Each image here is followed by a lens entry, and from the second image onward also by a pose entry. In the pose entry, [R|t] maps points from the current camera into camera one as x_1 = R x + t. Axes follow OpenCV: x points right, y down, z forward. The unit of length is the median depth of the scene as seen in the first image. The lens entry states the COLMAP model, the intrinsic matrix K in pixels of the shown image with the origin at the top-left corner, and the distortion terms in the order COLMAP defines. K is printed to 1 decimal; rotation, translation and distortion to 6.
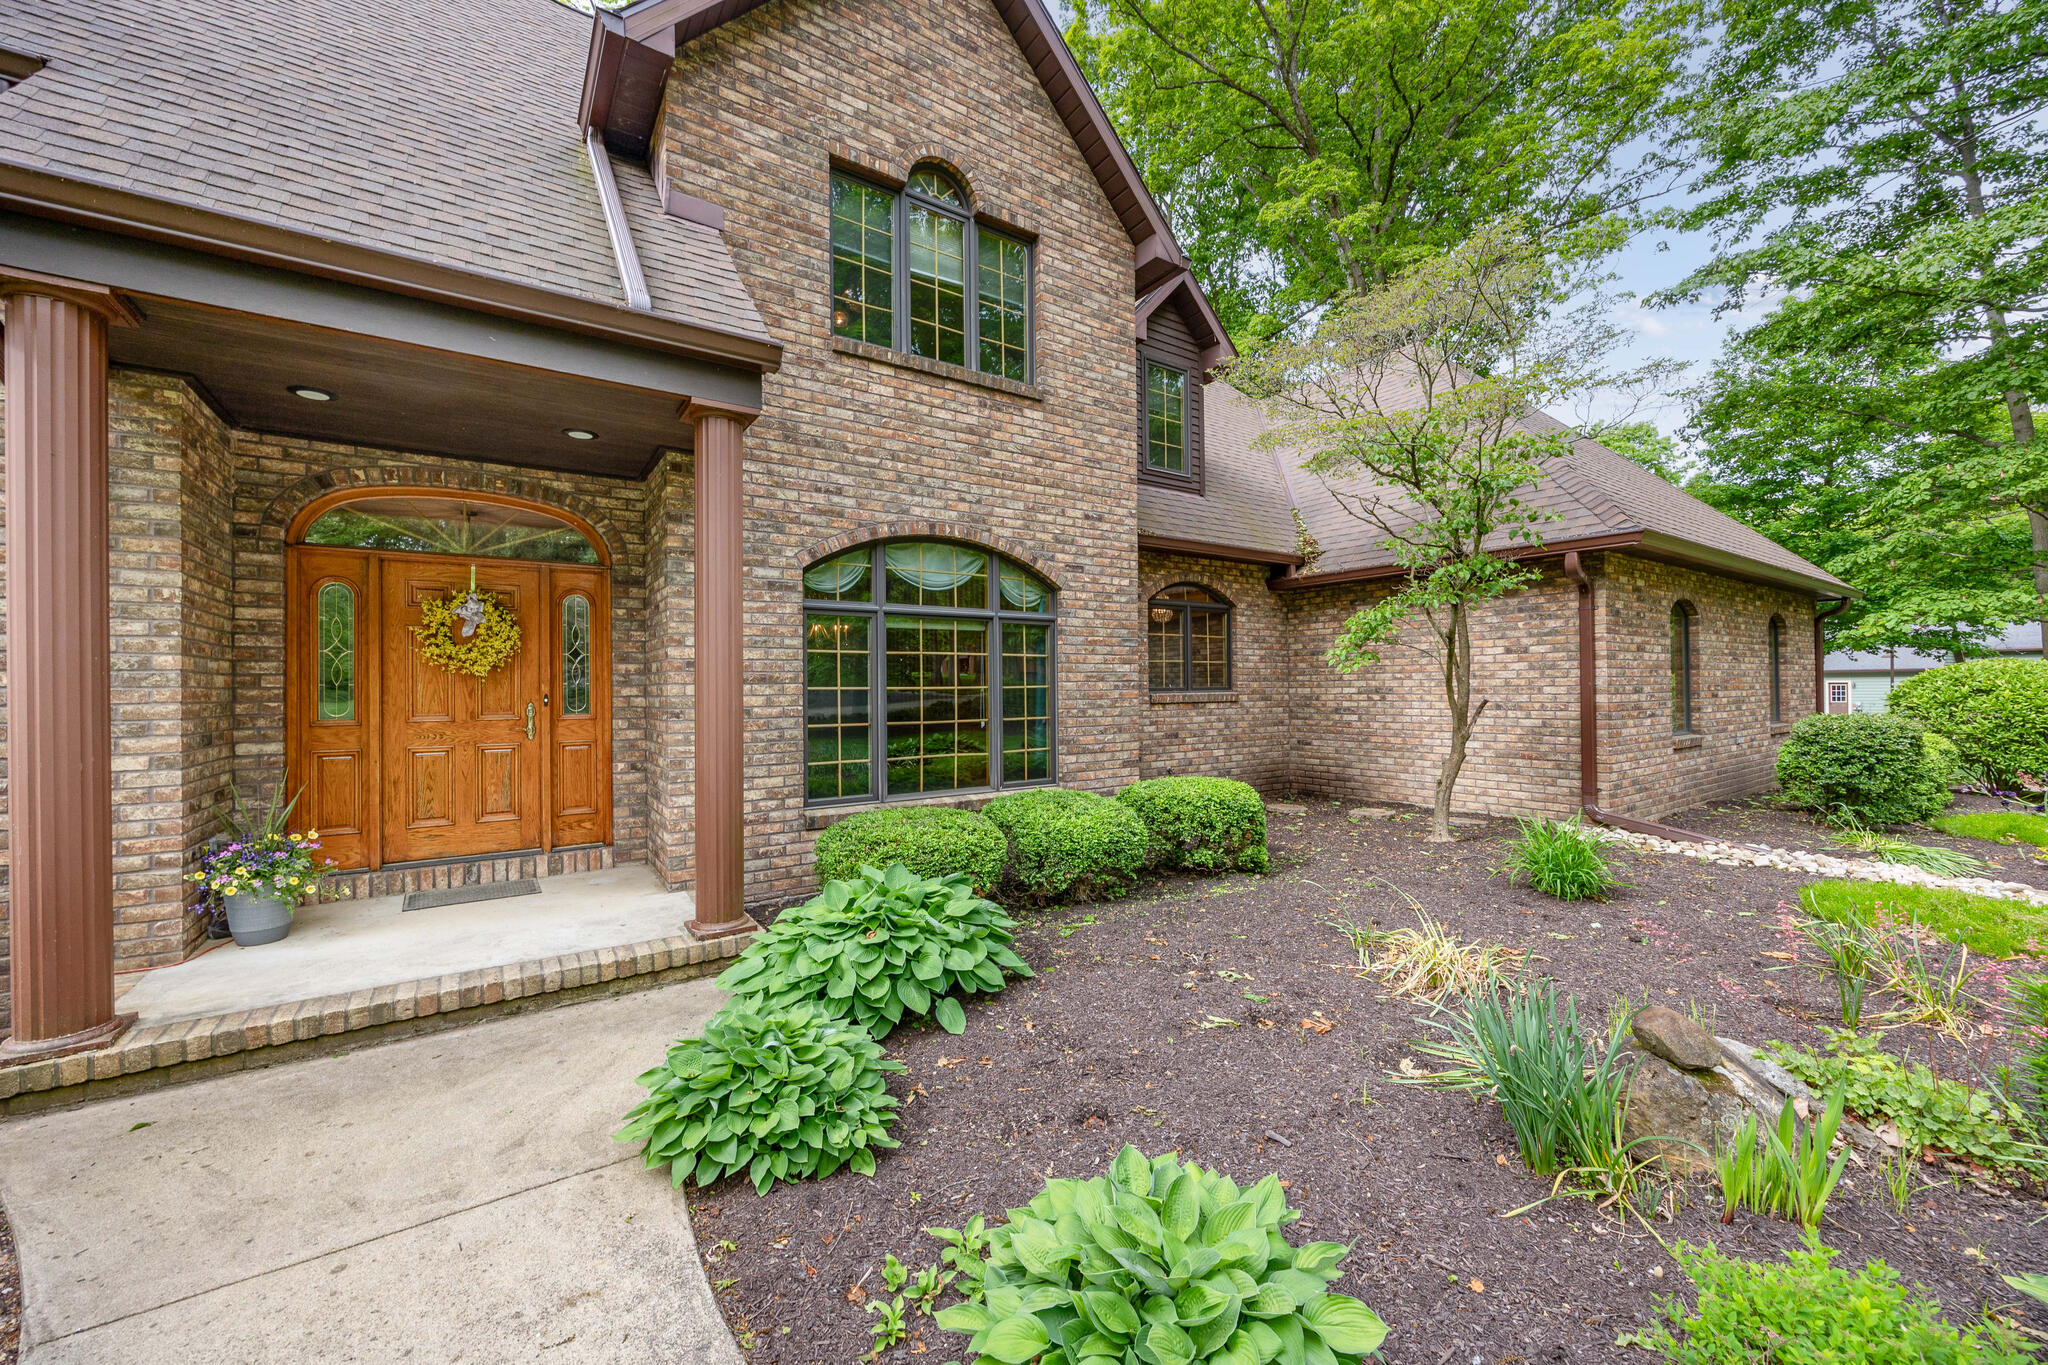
lens RADIAL K [[785.9, 0, 1028.3], [0, 785.9, 681.2], [0, 0, 1]] dist [-0.003145, 0.000045]
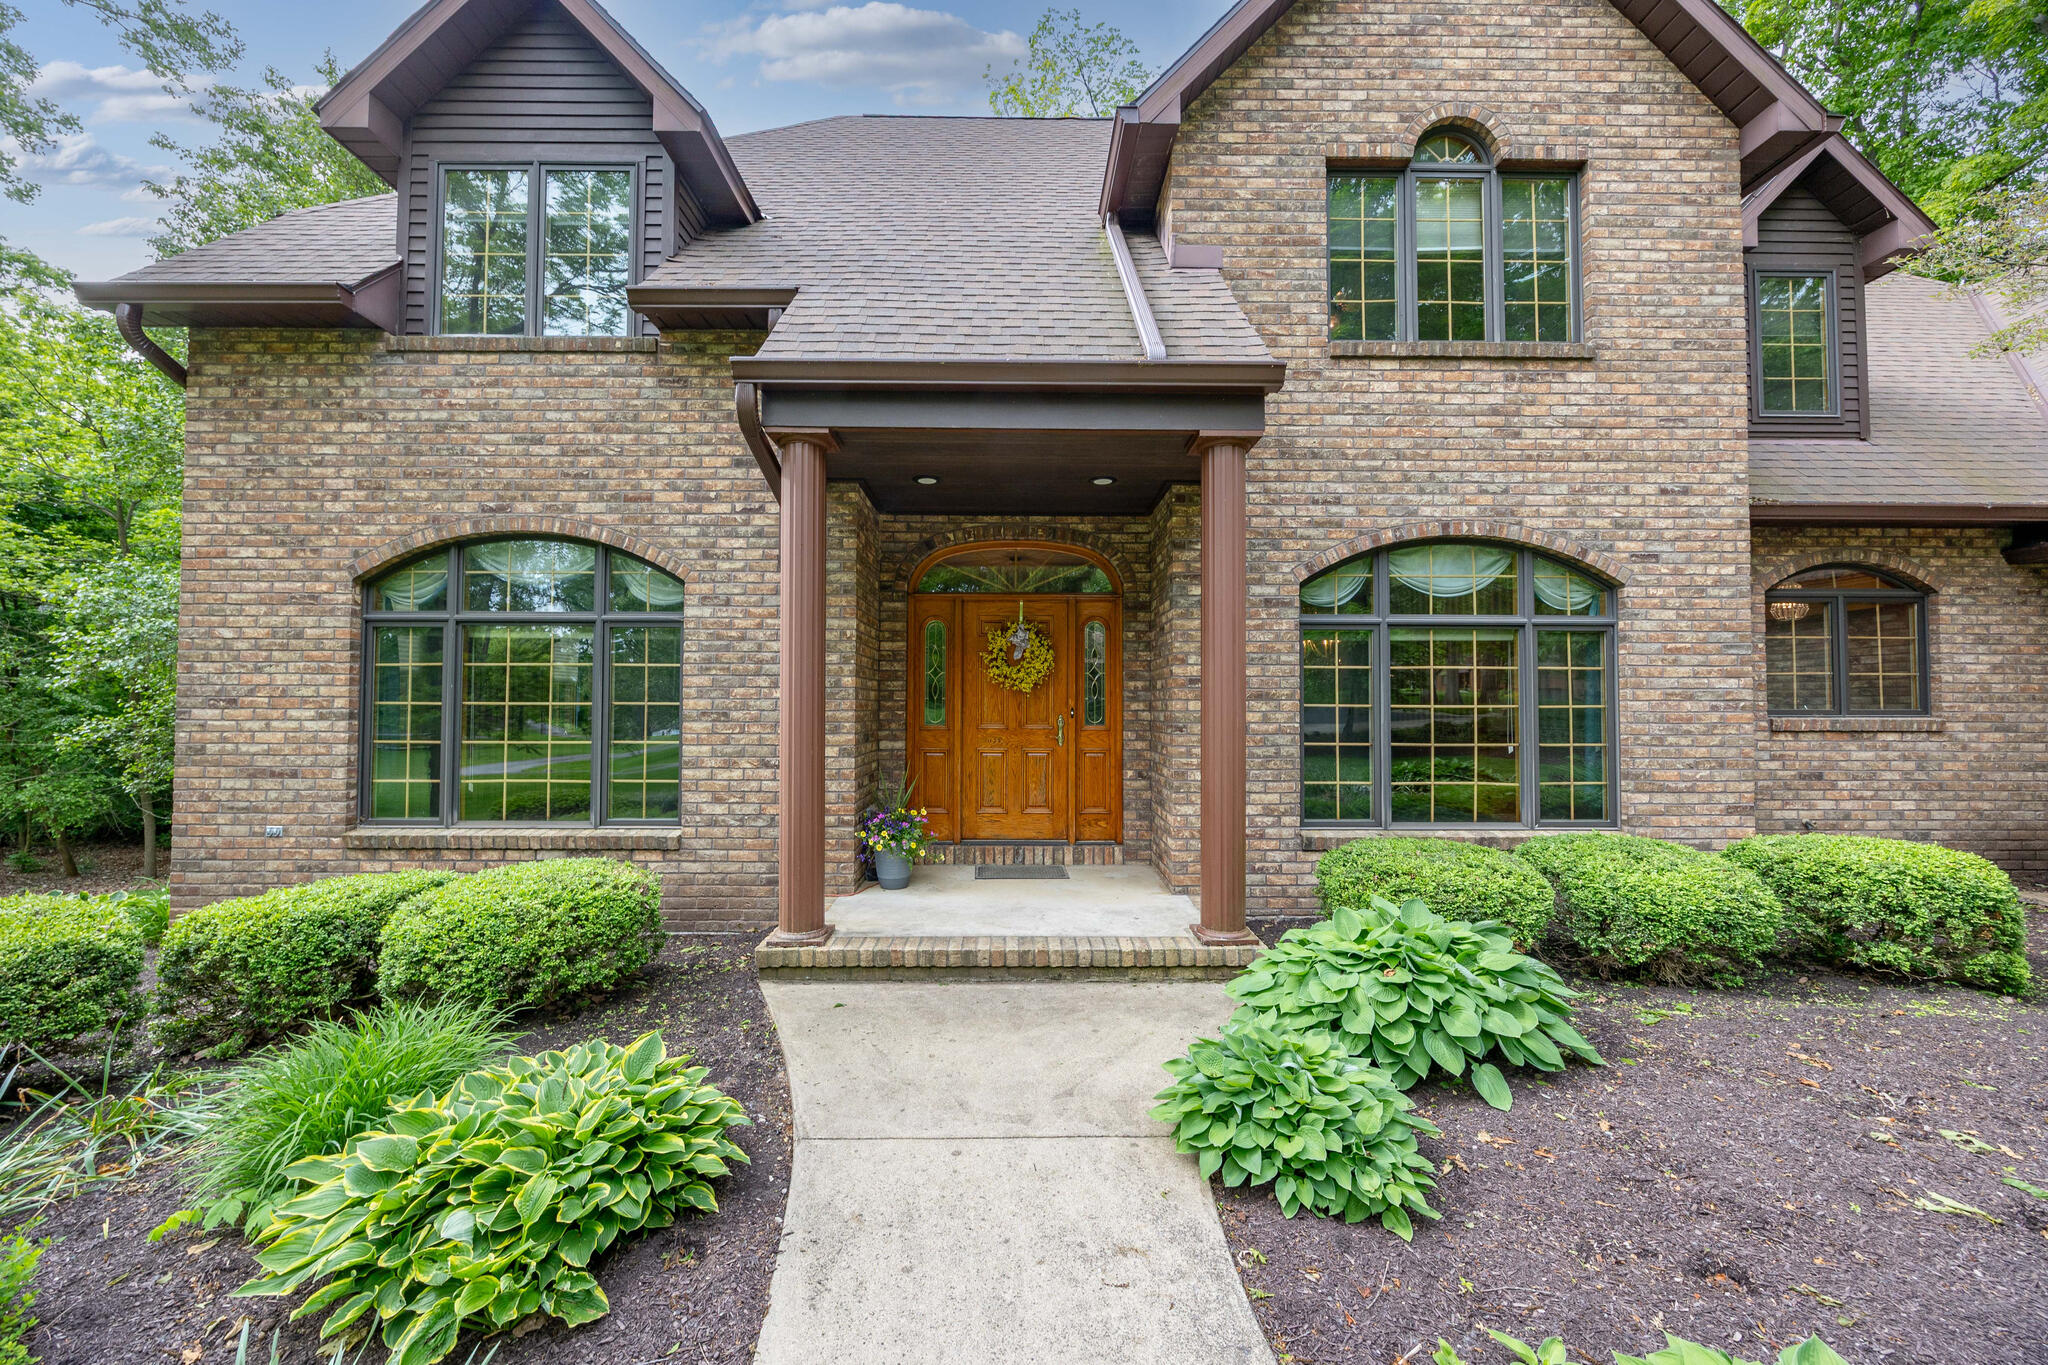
lens RADIAL K [[785.9, 0, 1021.9], [0, 785.9, 681.4], [0, 0, 1]] dist [-0.003145, 0.000045]
pose [[0.828906, -0.005224, -0.559364, -0.024498], [-0.006459, 0.999800, -0.018909, 0.000029], [0.559351, 0.019286, 0.828707, -0.008368]]
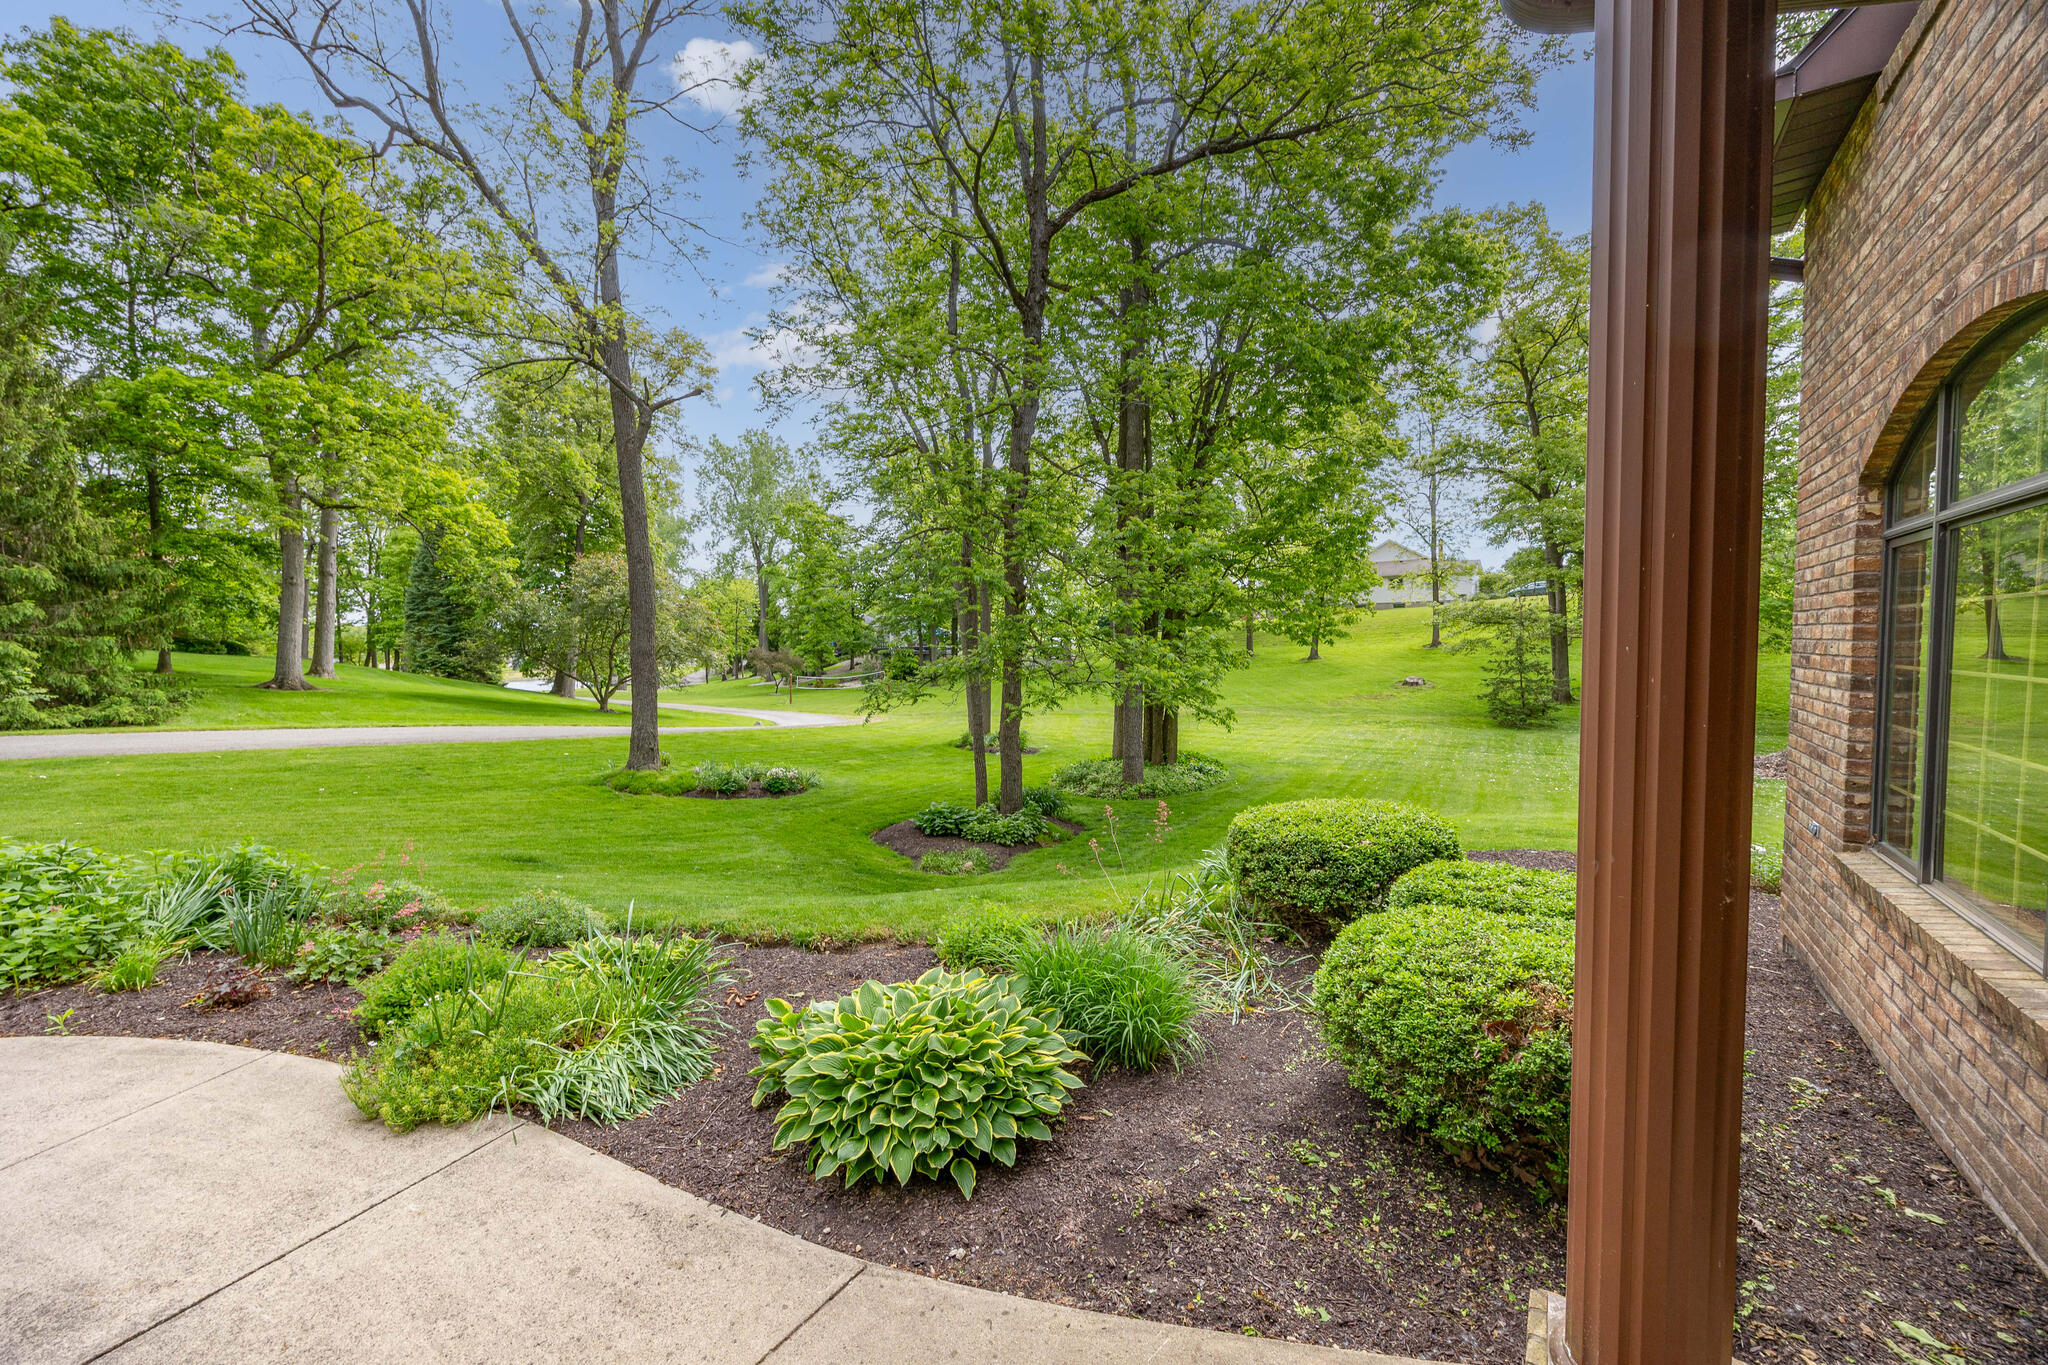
lens RADIAL K [[785.9, 0, 1028.7], [0, 785.9, 689.8], [0, 0, 1]] dist [-0.003145, 0.000045]
pose [[-0.934217, 0.046676, -0.353639, -0.261887], [0.030237, 0.998196, 0.051869, -0.014915], [0.355423, 0.037764, -0.933943, 0.484977]]
